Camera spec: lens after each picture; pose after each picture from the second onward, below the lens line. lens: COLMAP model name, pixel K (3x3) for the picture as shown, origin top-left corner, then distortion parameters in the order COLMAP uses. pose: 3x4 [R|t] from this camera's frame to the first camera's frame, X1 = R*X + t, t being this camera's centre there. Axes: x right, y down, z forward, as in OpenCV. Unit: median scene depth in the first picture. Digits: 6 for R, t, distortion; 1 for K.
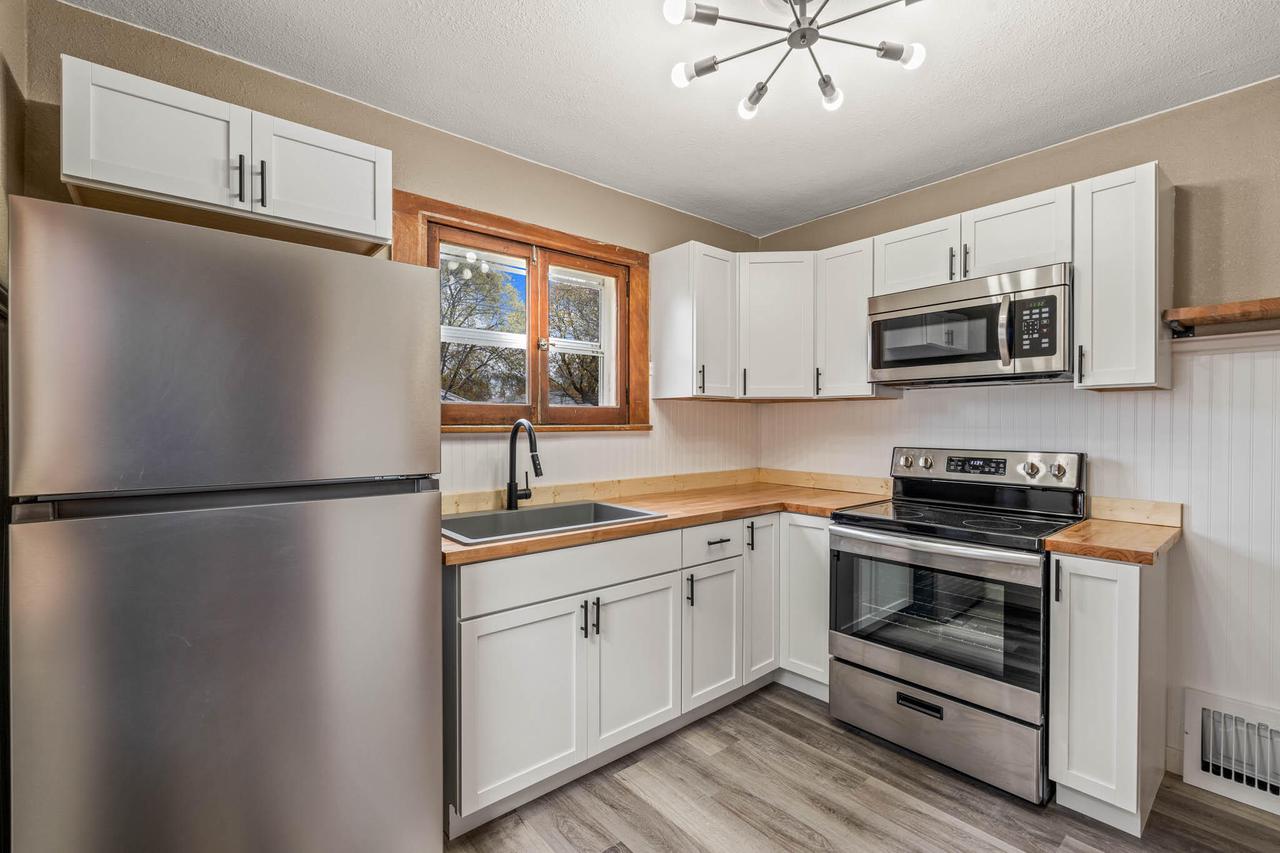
lens RADIAL K [[559.9, 0, 637.3], [0, 559.9, 424.1], [0, 0, 1]] dist [-0.002141, 0.000032]
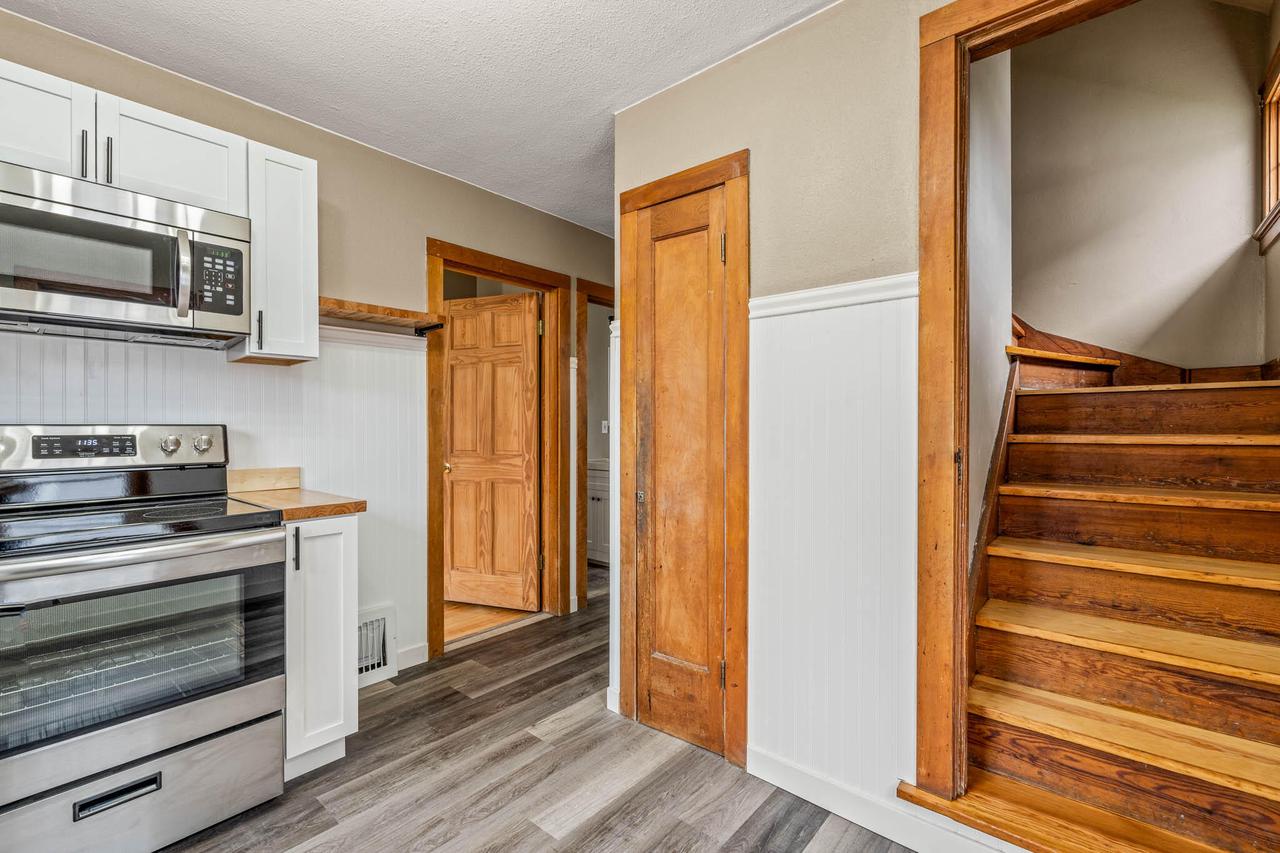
lens RADIAL K [[559.9, 0, 637.3], [0, 559.9, 424.1], [0, 0, 1]] dist [-0.002141, 0.000032]
pose [[-0.161743, -0.000480, 0.986833, -0.226295], [0.003091, 0.999995, 0.000993, 0.047790], [-0.986828, 0.003211, -0.161741, 0.423622]]
